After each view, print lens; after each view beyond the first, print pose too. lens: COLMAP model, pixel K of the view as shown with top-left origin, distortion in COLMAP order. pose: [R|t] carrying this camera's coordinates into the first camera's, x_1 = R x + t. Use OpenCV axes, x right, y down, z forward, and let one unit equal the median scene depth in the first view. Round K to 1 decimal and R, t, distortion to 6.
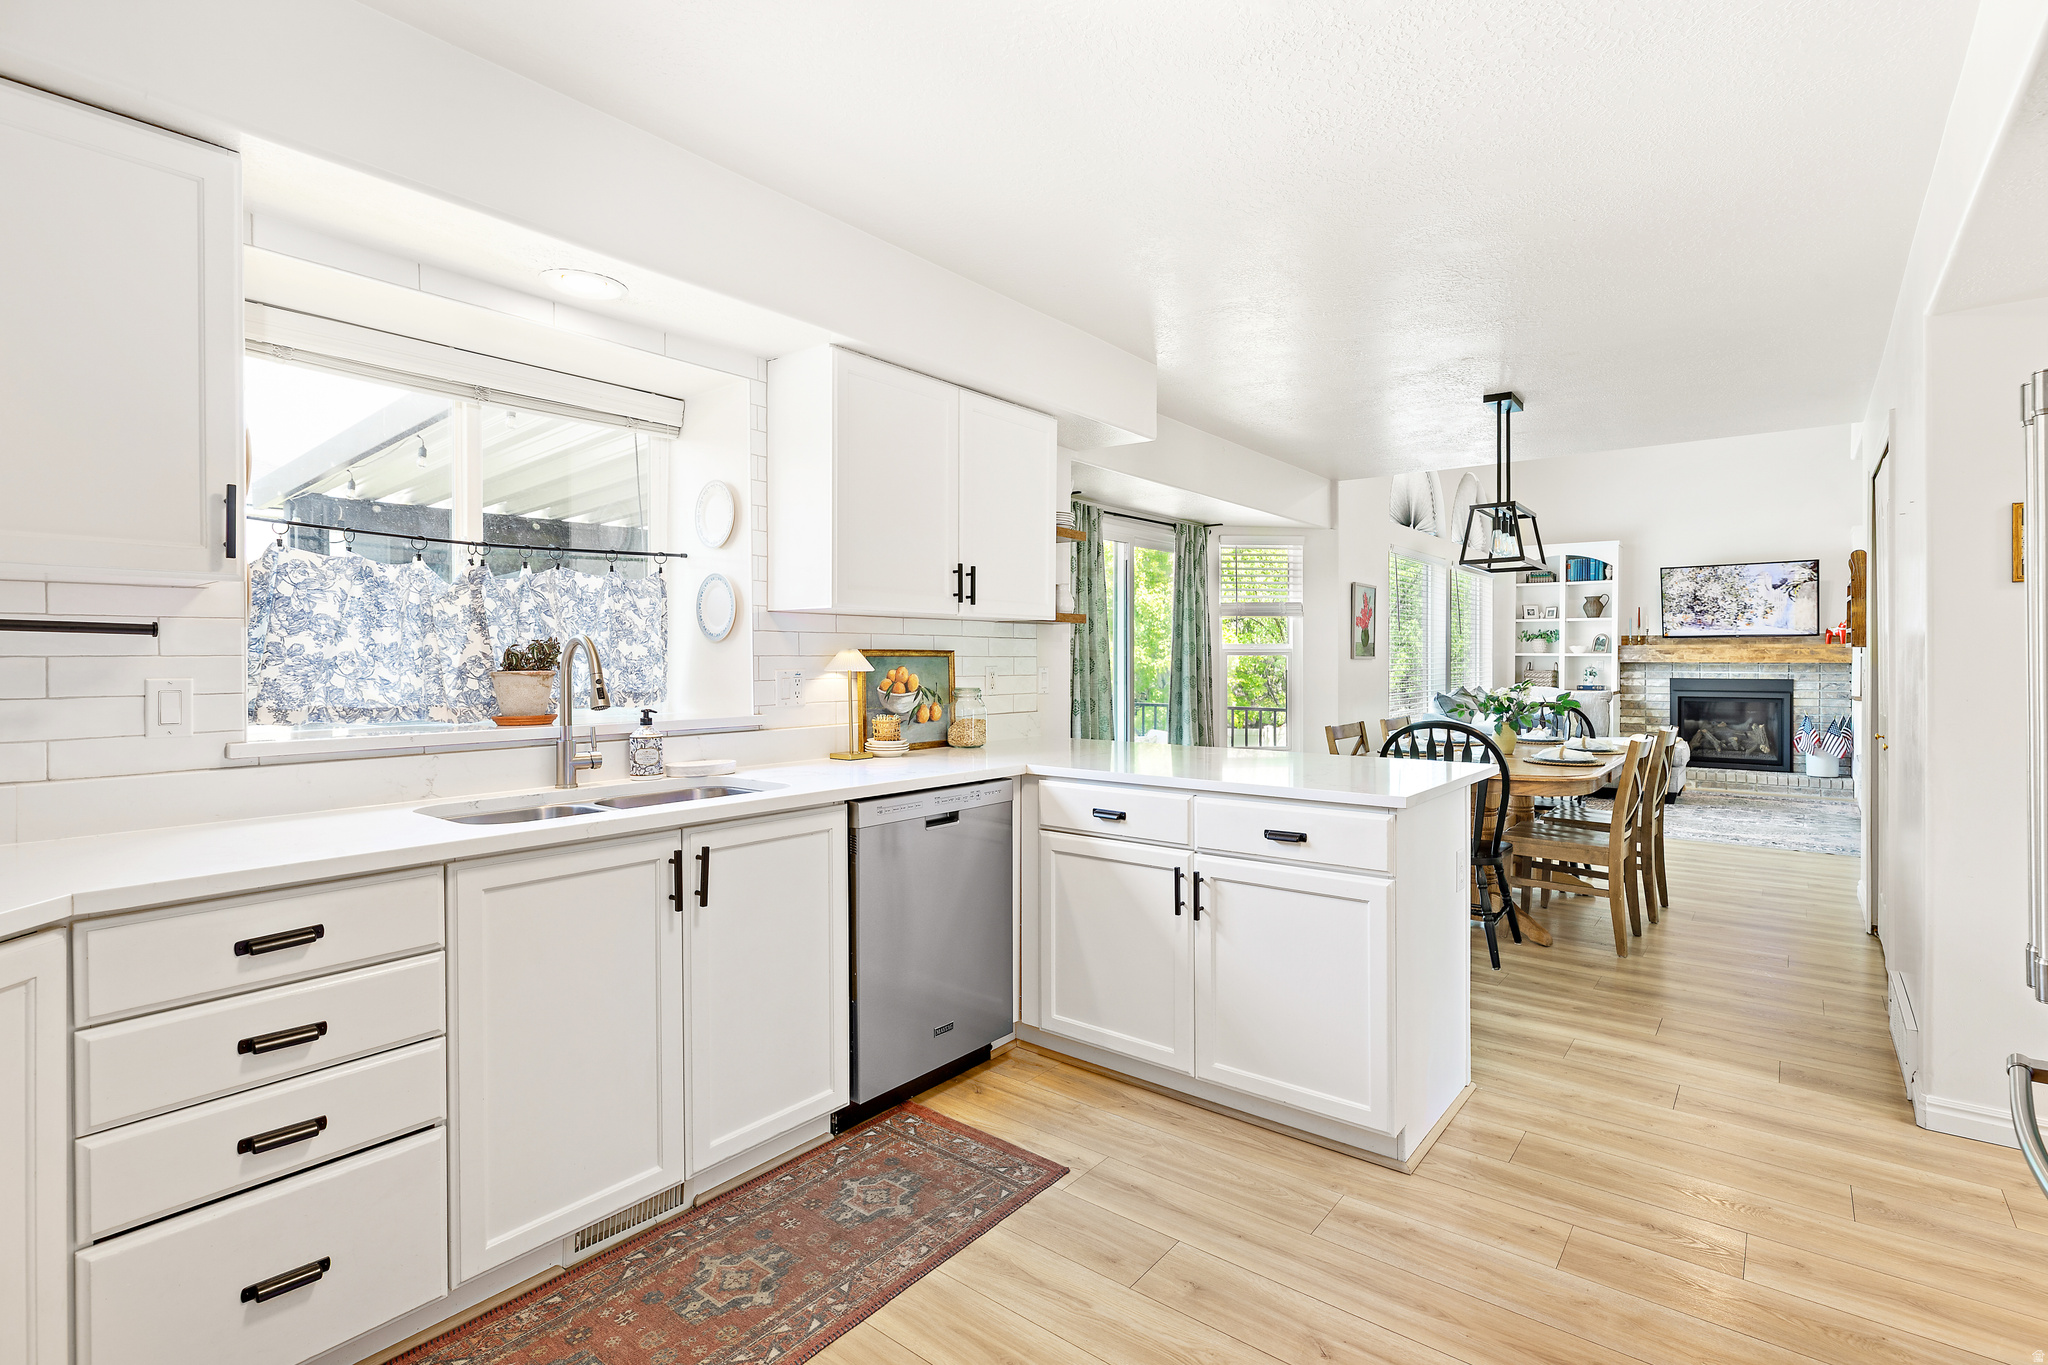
lens RADIAL K [[961.6, 0, 1037.5], [0, 961.6, 661.7], [0, 0, 1]] dist [-0.008793, -0.000270]
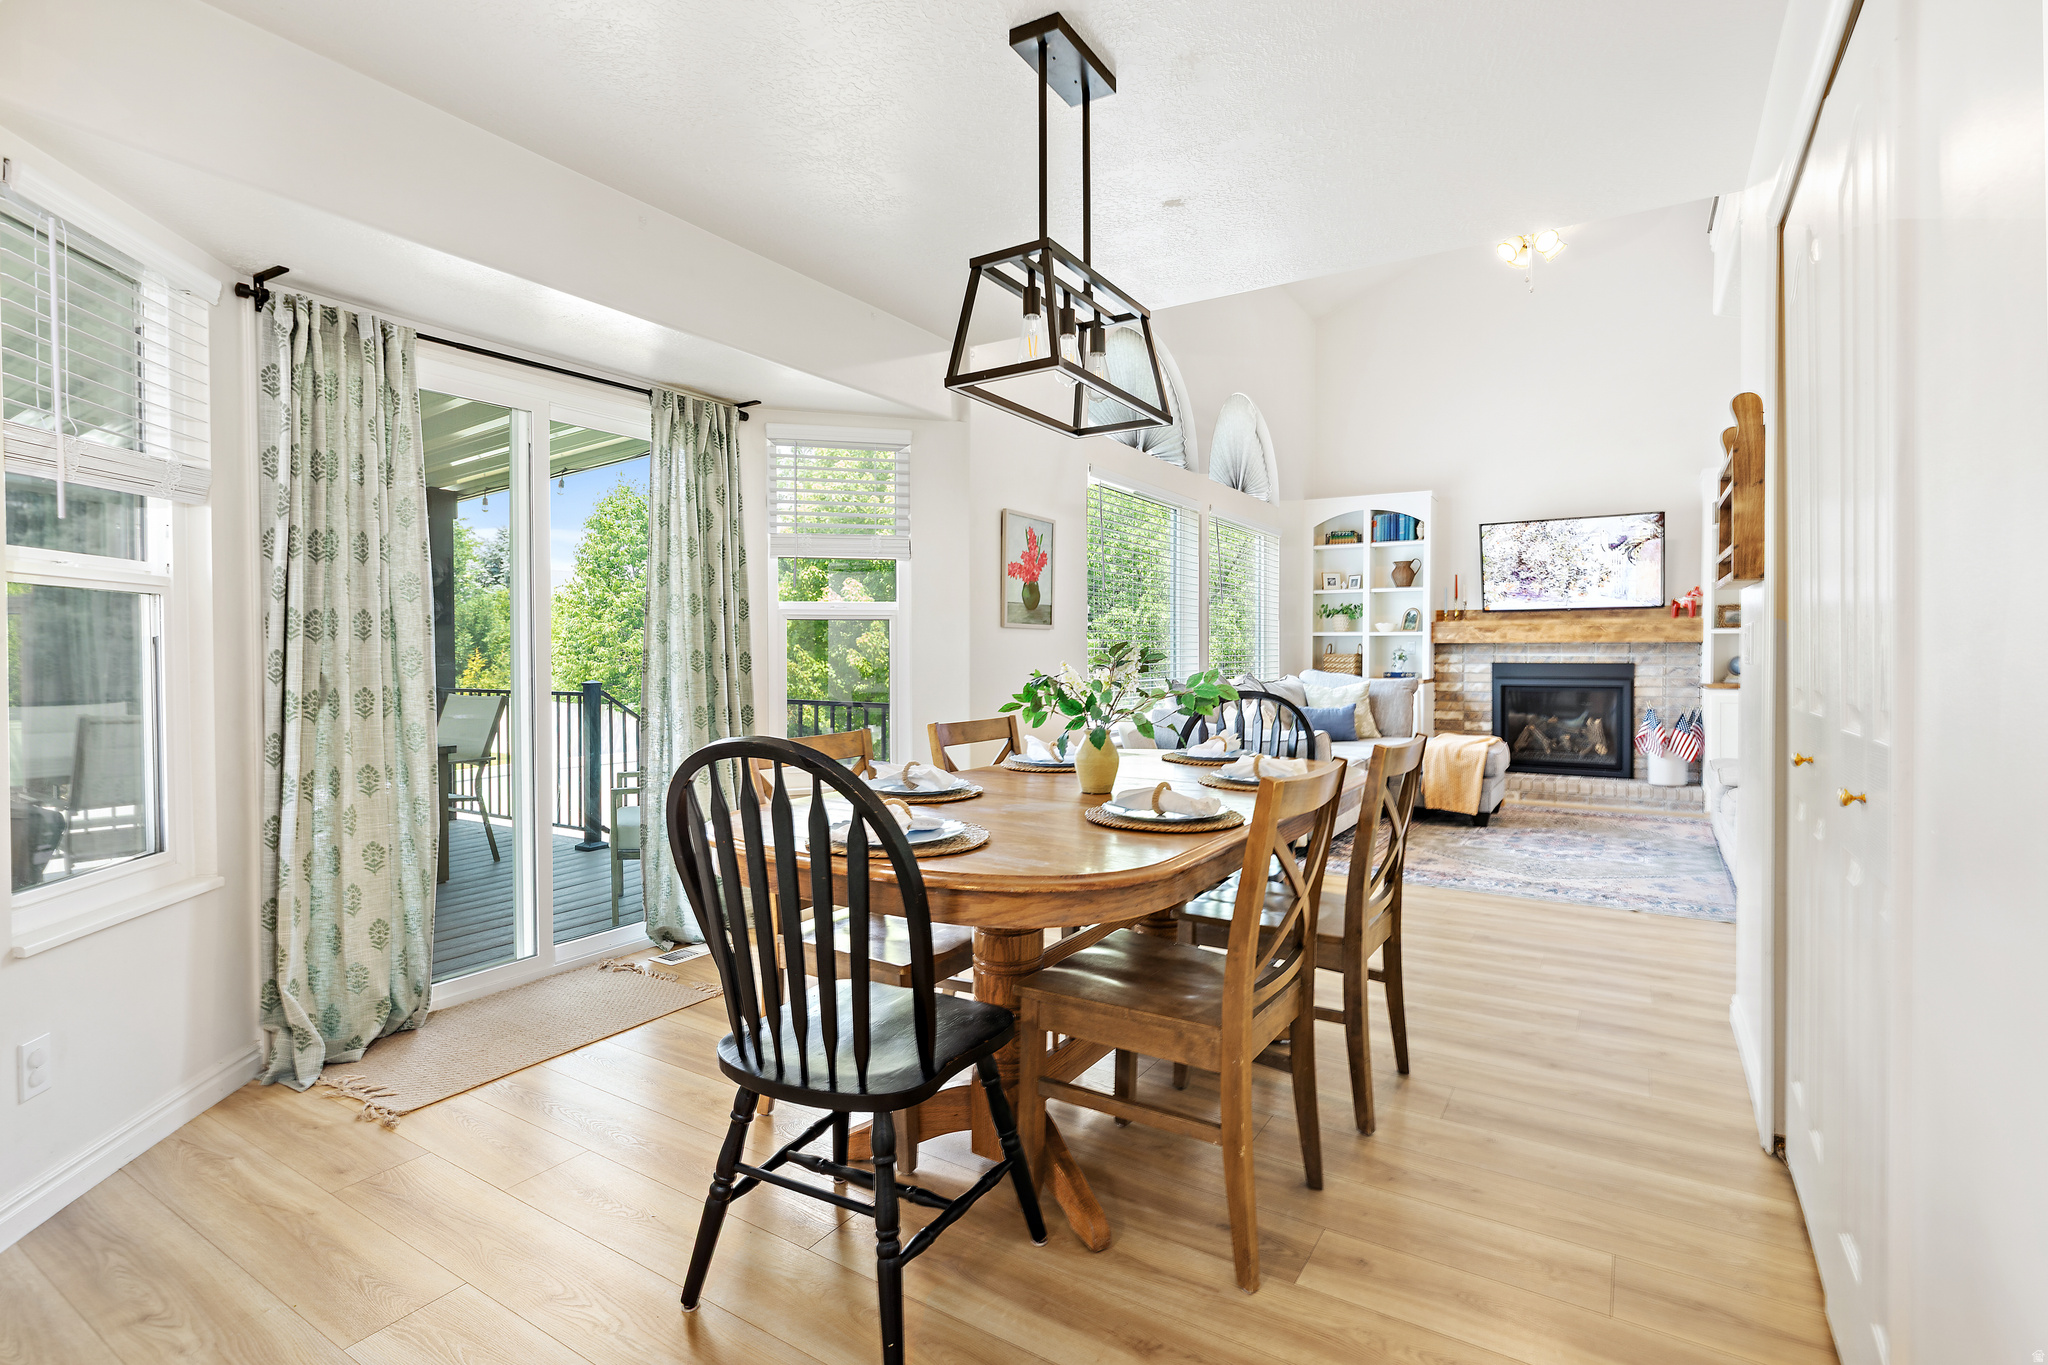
lens RADIAL K [[961.6, 0, 1034.9], [0, 961.6, 664.5], [0, 0, 1]] dist [-0.008793, -0.000270]
pose [[0.994123, -0.001714, 0.108238, 0.197896], [0.000872, 0.999969, 0.007829, 0.012593], [-0.108248, -0.007688, 0.994094, 0.248041]]
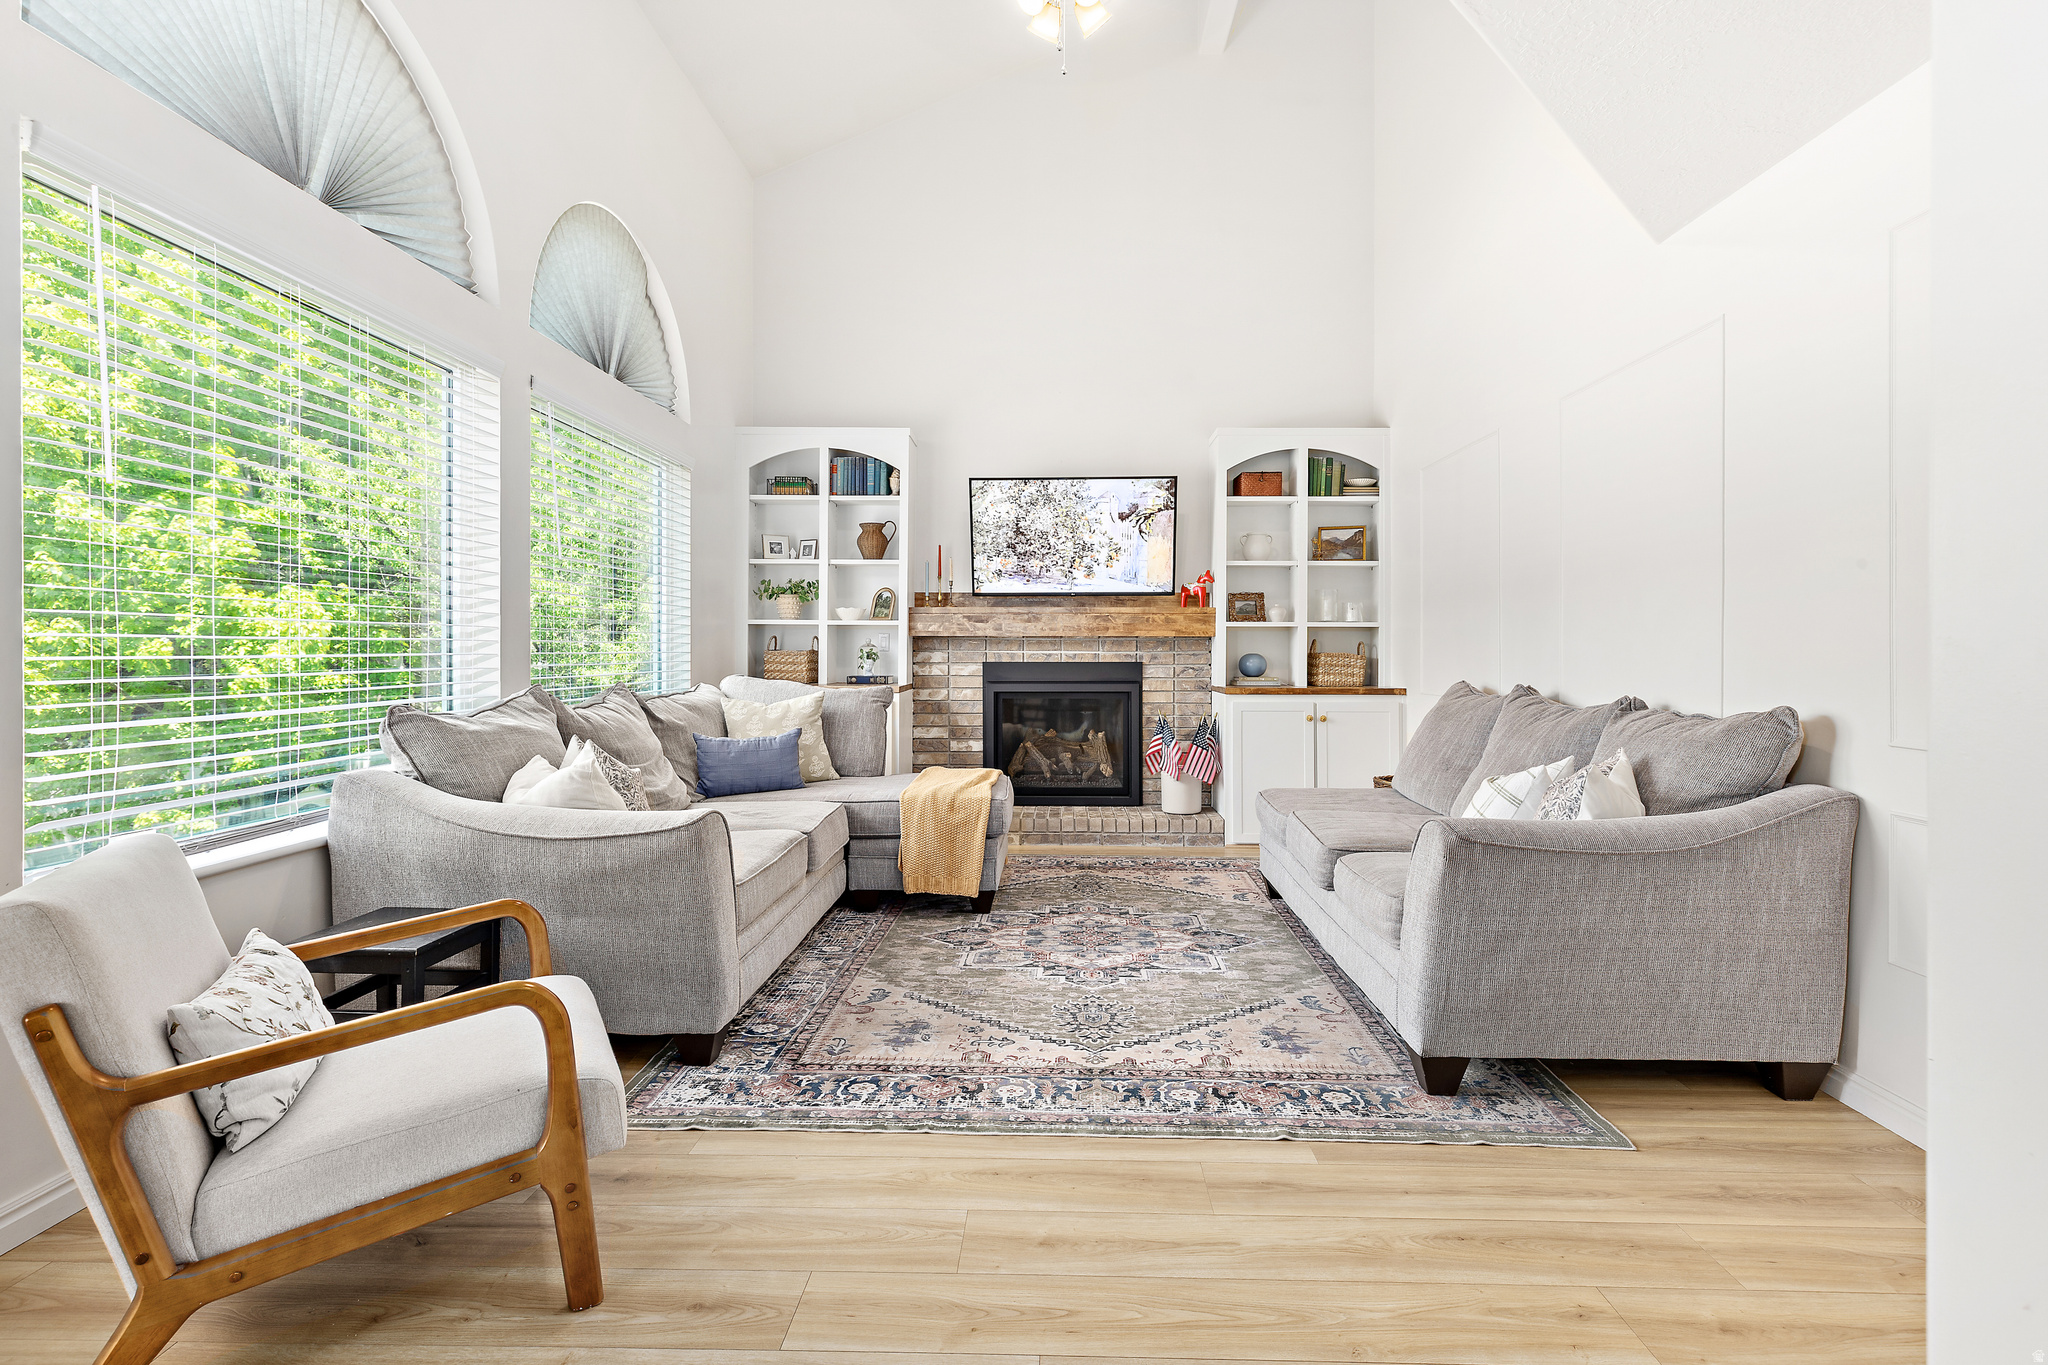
lens RADIAL K [[967.6, 0, 1043.2], [0, 967.6, 643.7], [0, 0, 1]] dist [0.007969, 0.000270]
pose [[0.798873, 0.005521, 0.601474, 0.327785], [0.000773, 0.999948, -0.010206, 0.011981], [-0.601499, 0.008618, 0.798827, 0.495914]]
